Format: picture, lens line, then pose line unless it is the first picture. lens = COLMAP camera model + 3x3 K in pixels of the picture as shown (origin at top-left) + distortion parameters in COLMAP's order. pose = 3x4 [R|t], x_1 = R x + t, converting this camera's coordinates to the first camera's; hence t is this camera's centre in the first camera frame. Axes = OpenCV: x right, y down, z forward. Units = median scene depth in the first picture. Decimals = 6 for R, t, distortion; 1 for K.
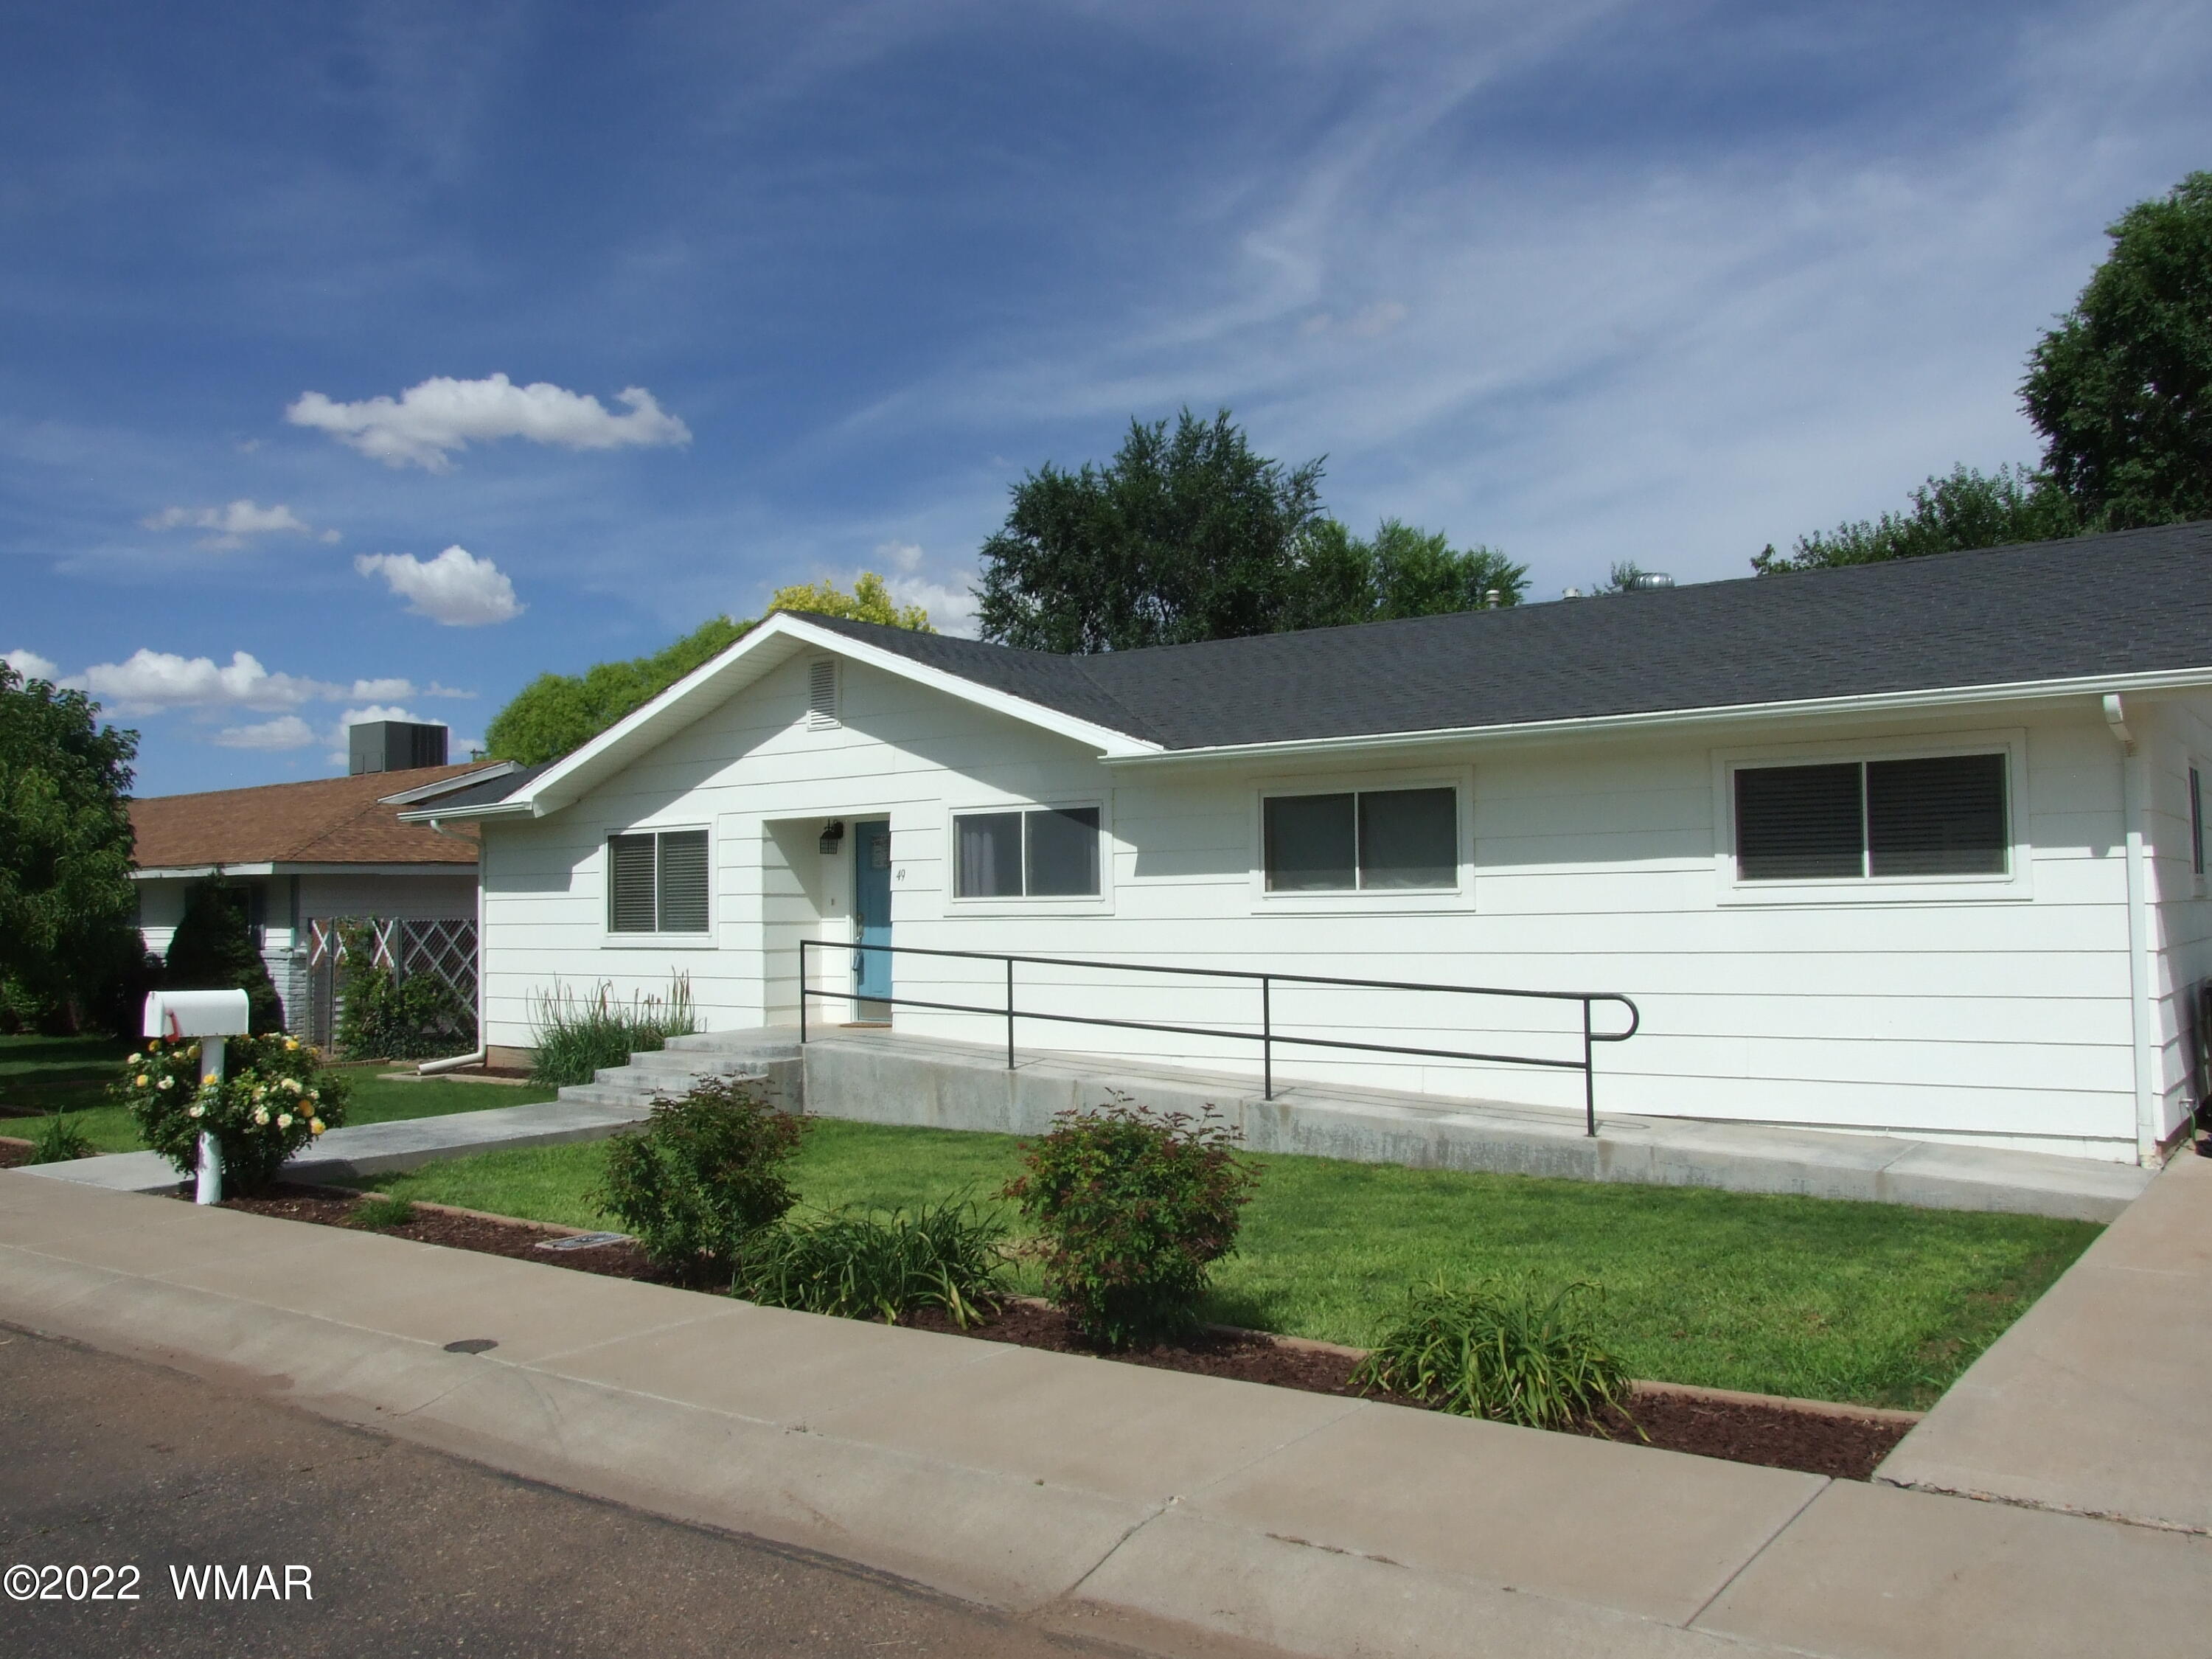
lens RADIAL K [[1763.8, 0, 1106.0], [0, 1763.8, 829.5], [0, 0, 1]] dist [-0.061491, 0.067125]
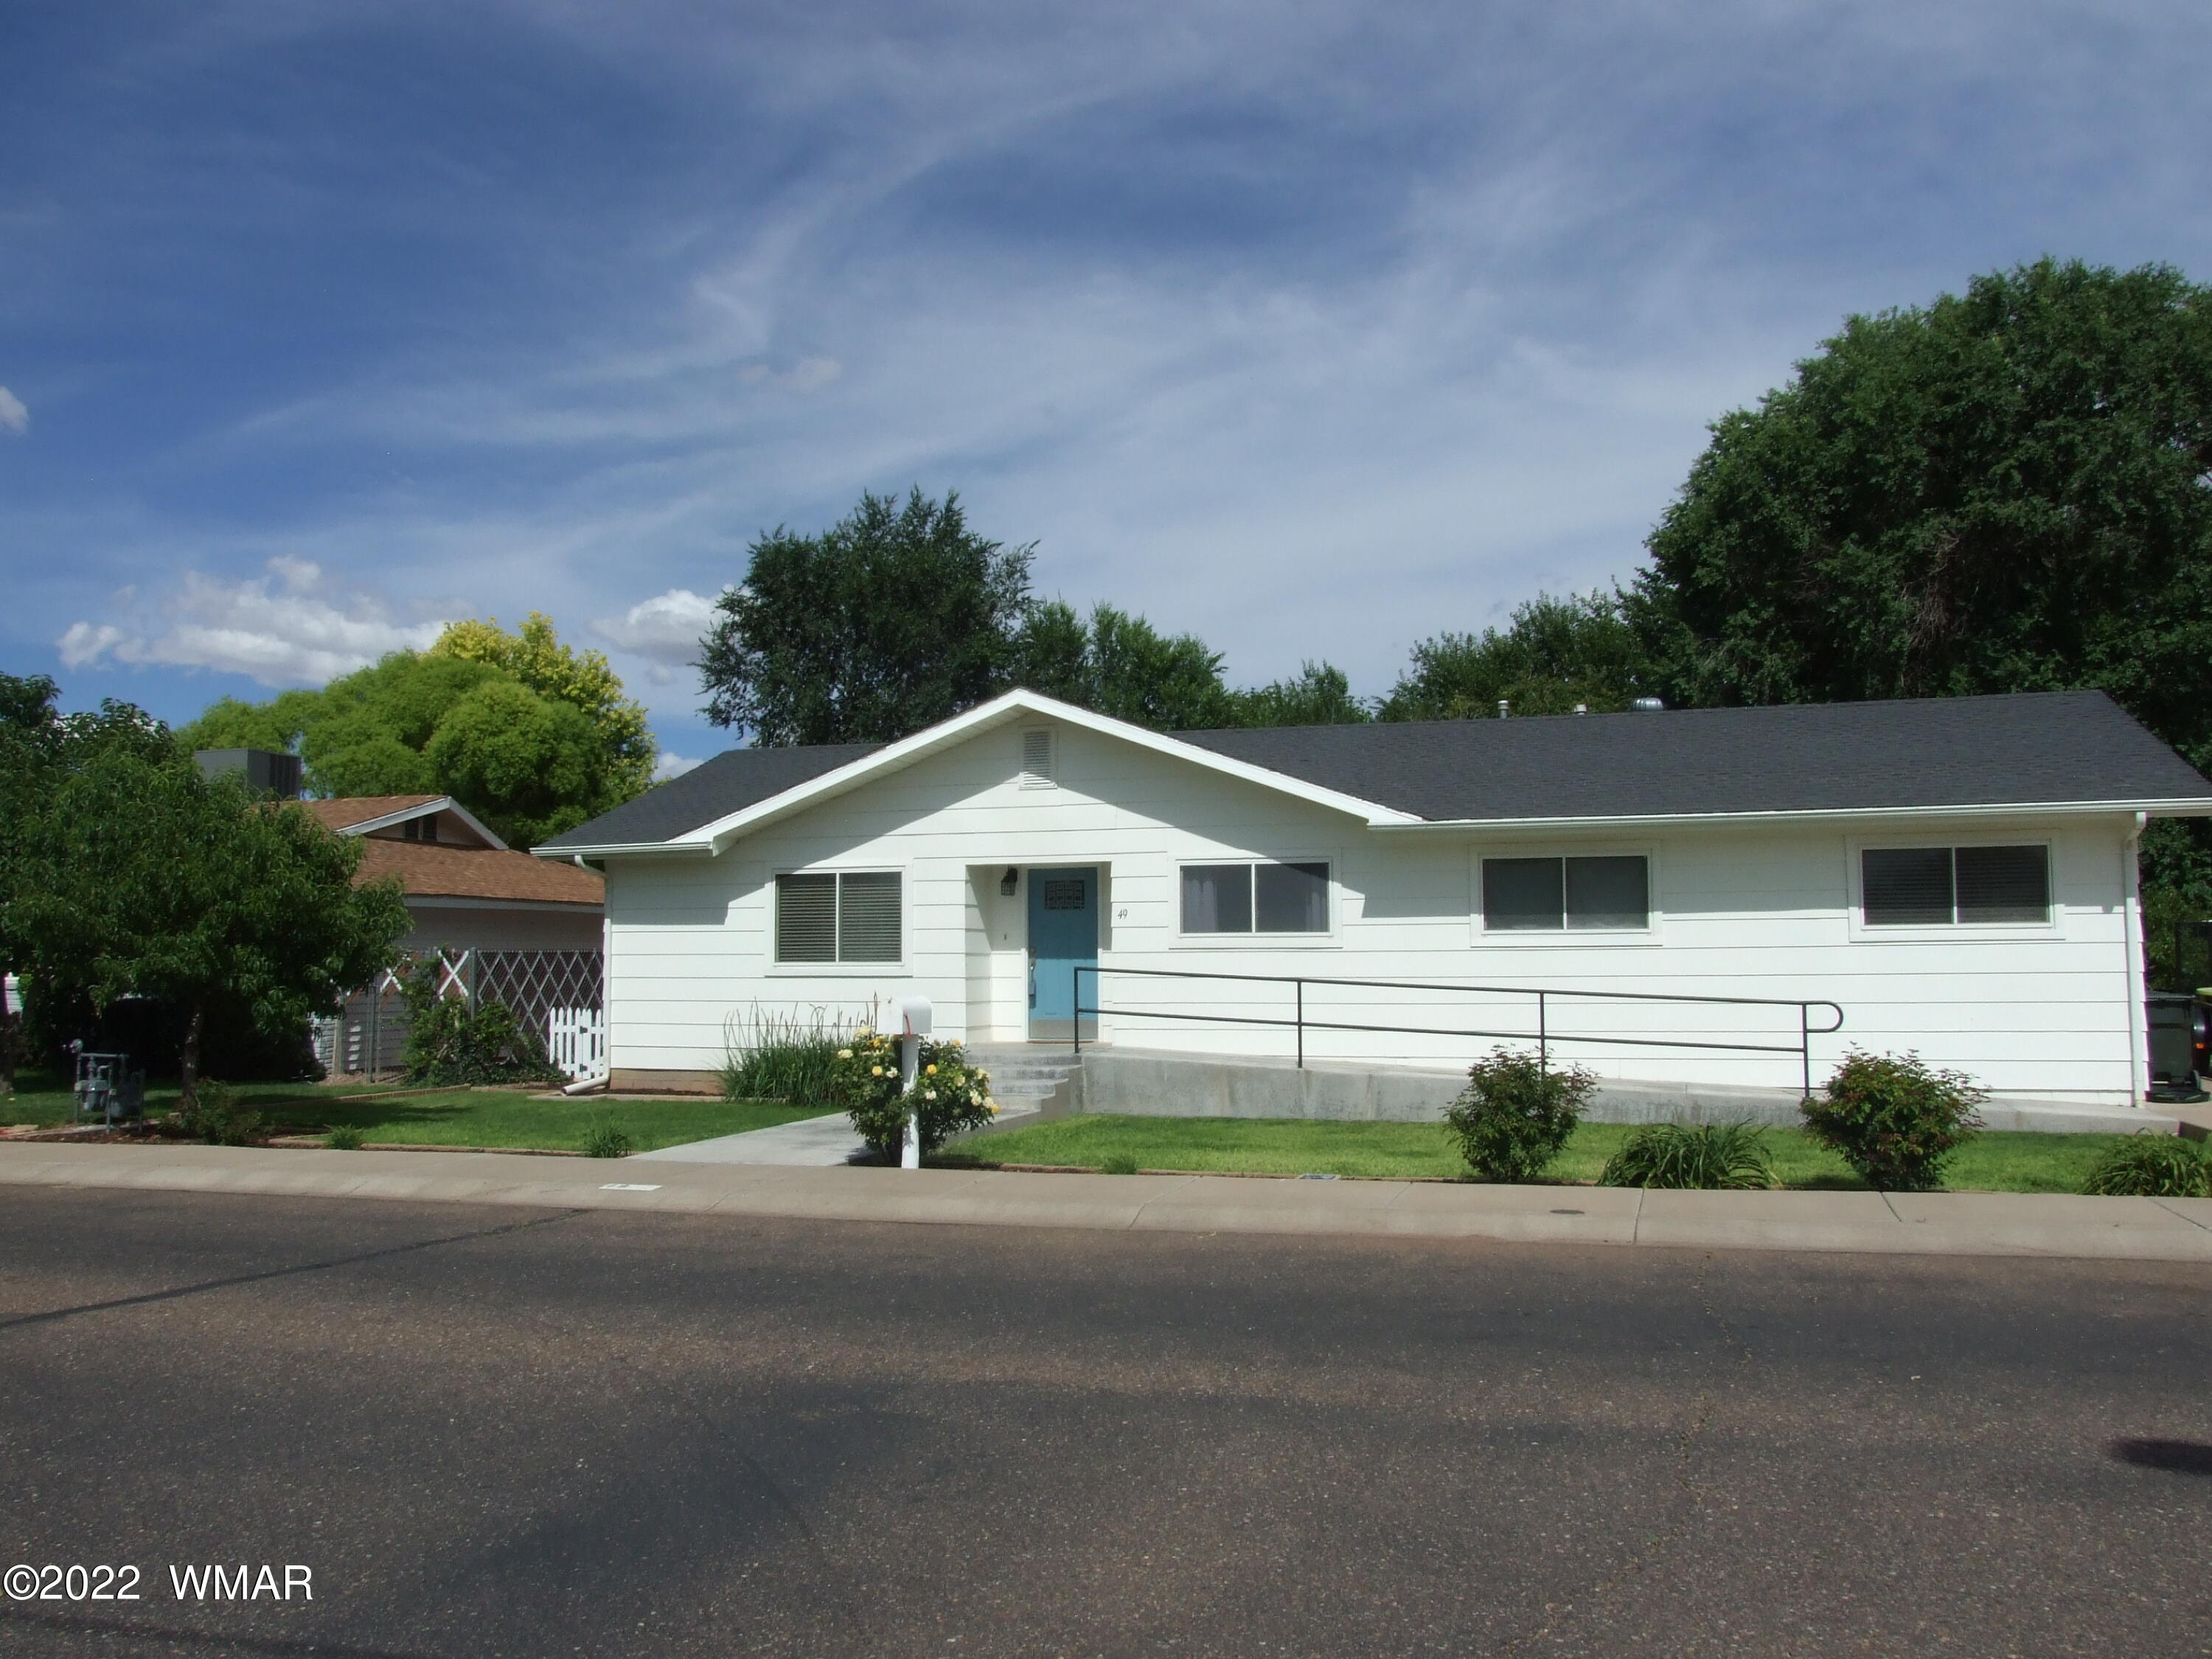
lens RADIAL K [[1763.8, 0, 1106.0], [0, 1763.8, 829.5], [0, 0, 1]] dist [-0.061491, 0.067125]
pose [[0.946717, 0.032409, 0.320433, -0.491519], [-0.022721, 0.999166, -0.033927, 0.008940], [-0.321266, 0.024839, 0.946663, -0.129085]]
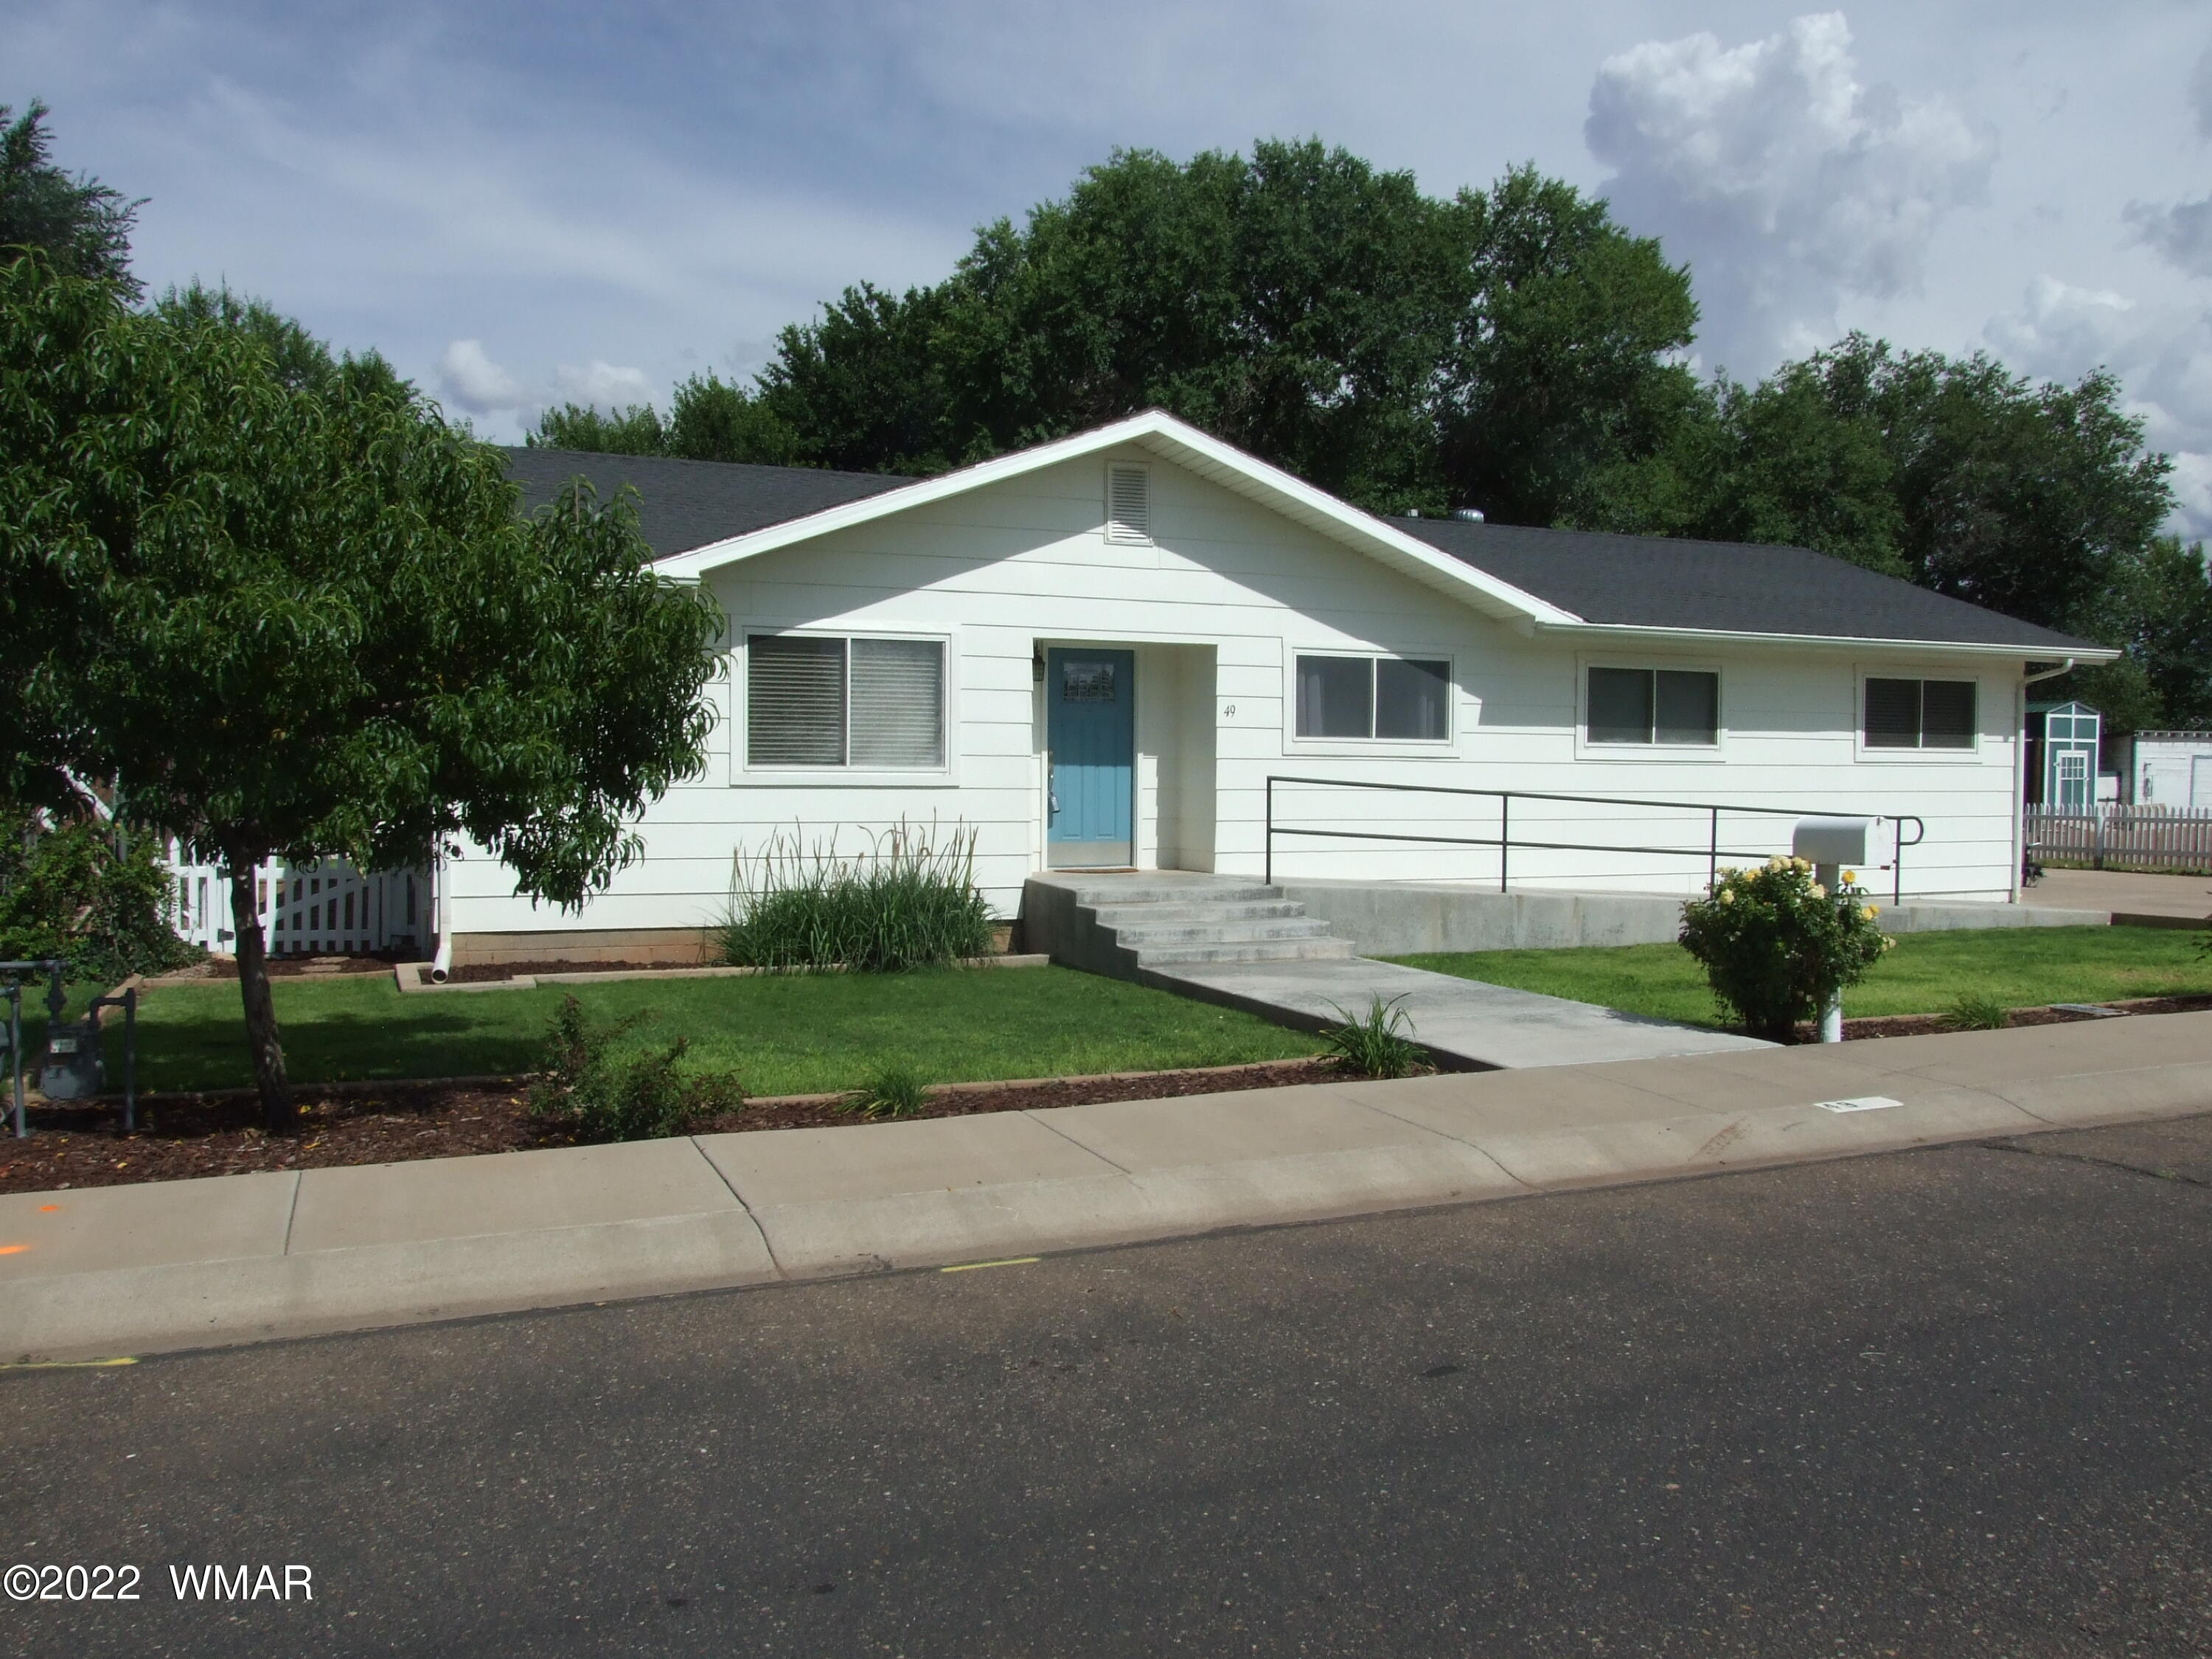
lens RADIAL K [[1764.0, 0, 1106.0], [0, 1764.0, 829.5], [0, 0, 1]] dist [-0.041554, 0.004202]
pose [[0.498017, -0.010075, 0.867109, -0.948807], [-0.054635, 0.997581, 0.042970, 0.050548], [-0.865445, -0.068774, 0.496262, 0.548380]]
